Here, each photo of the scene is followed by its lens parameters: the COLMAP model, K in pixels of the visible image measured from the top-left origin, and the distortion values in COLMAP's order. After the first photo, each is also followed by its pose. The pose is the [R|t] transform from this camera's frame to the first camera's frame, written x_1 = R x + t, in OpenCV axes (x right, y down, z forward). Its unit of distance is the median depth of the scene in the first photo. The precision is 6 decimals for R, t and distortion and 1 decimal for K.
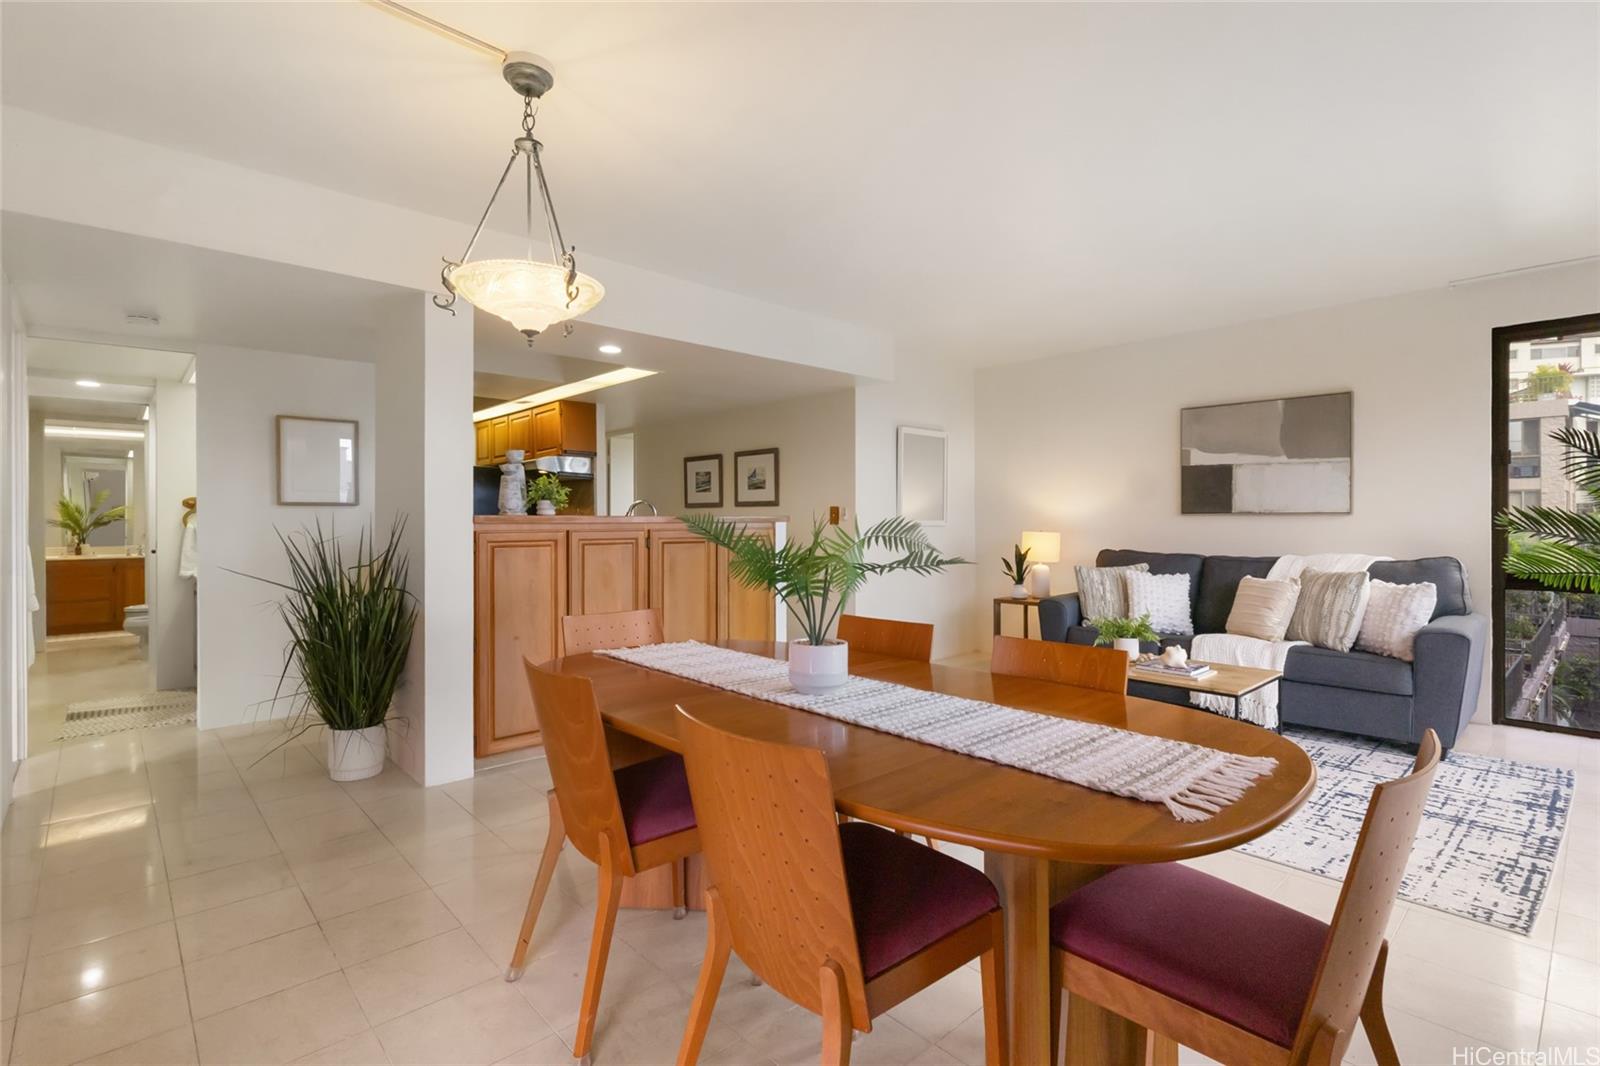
lens RADIAL K [[750.2, 0, 789.8], [0, 750.2, 522.3], [0, 0, 1]] dist [-0.001259, -0.000071]
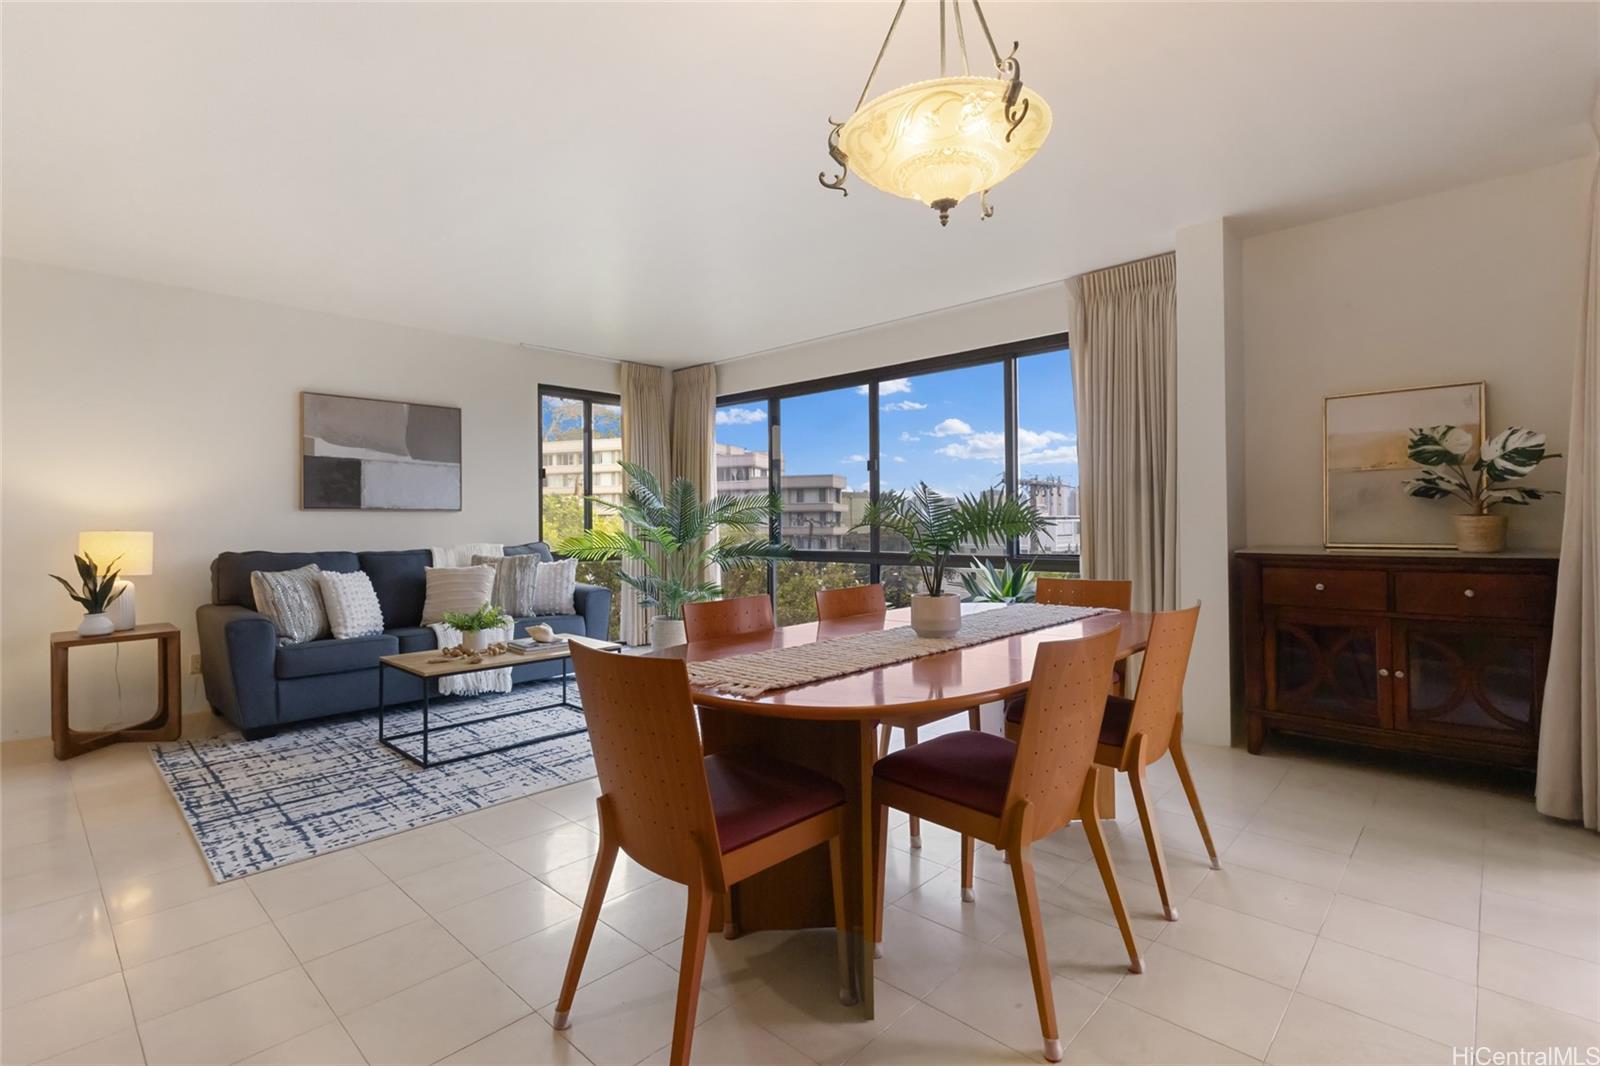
lens RADIAL K [[741.8, 0, 800.3], [0, 741.8, 521.8], [0, 0, 1]] dist [0.003059, 0.000951]
pose [[-0.077957, 0.004791, 0.996945, -0.415938], [0.013781, 0.999898, -0.003728, 0.016194], [-0.996861, 0.013449, -0.078016, 0.482200]]
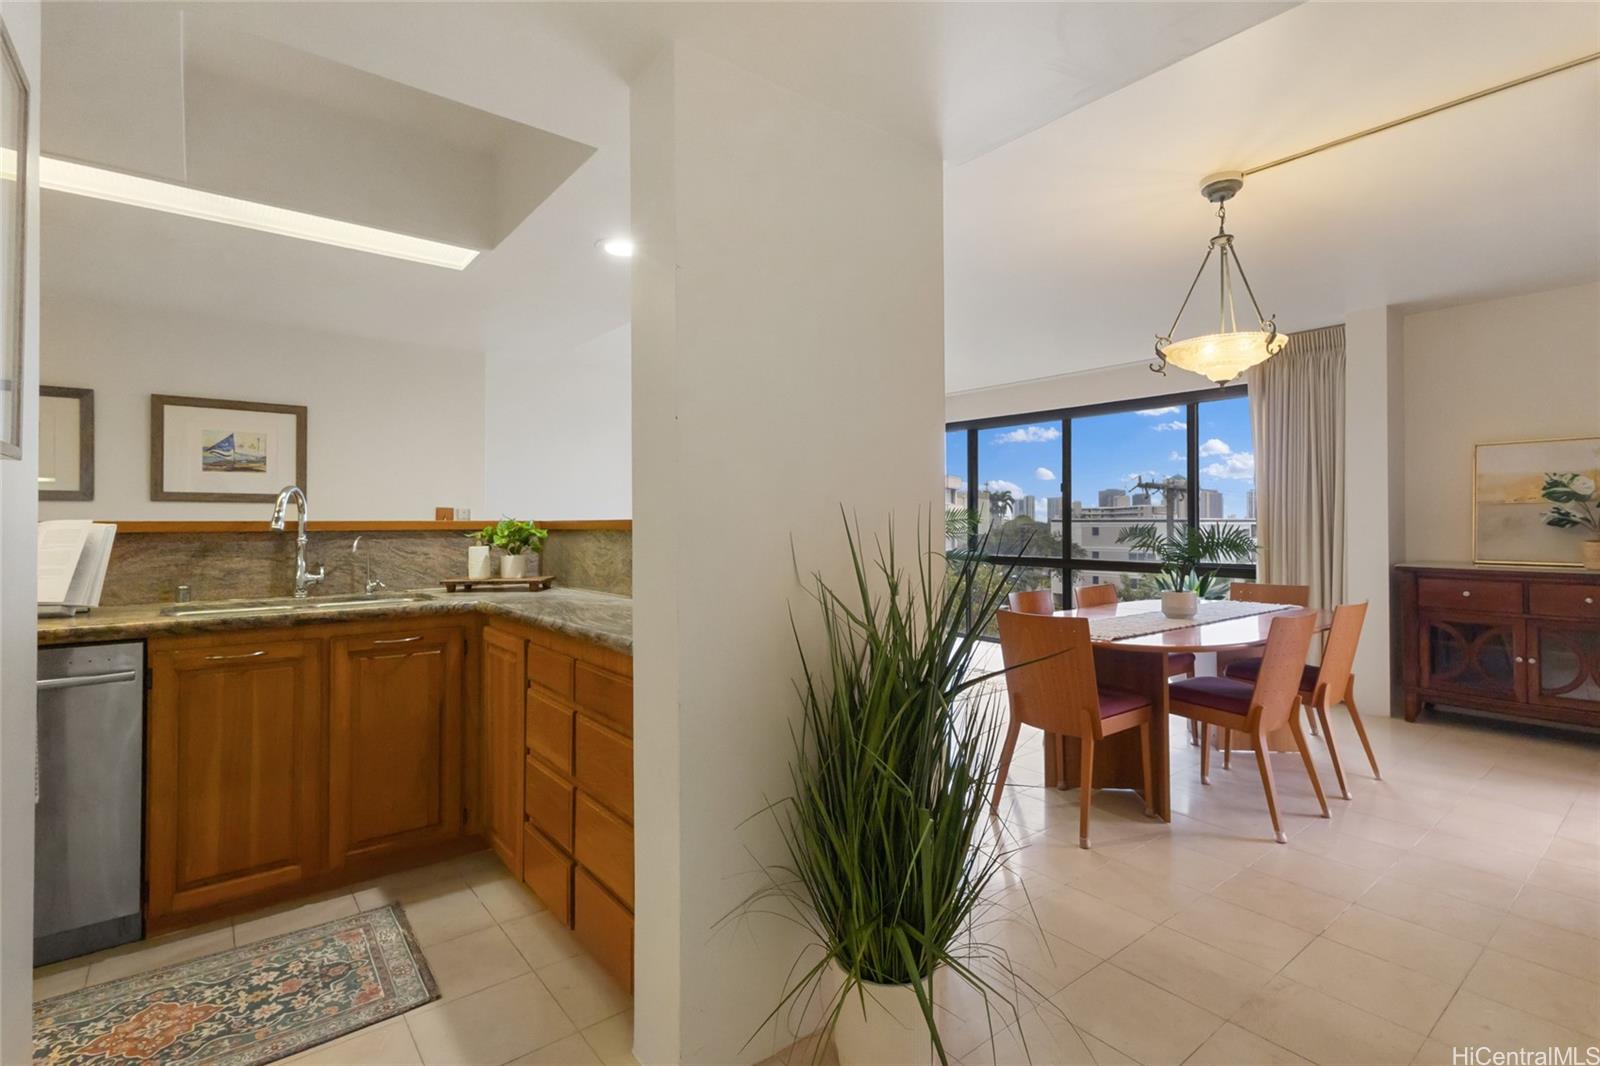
lens RADIAL K [[744.3, 0, 794.9], [0, 744.3, 518.6], [0, 0, 1]] dist [0.001333, 0.000486]
pose [[0.072246, 0.008152, 0.997354, -0.686762], [0.004505, 0.999954, -0.008500, -0.003420], [-0.997377, 0.005107, 0.072206, 0.667996]]
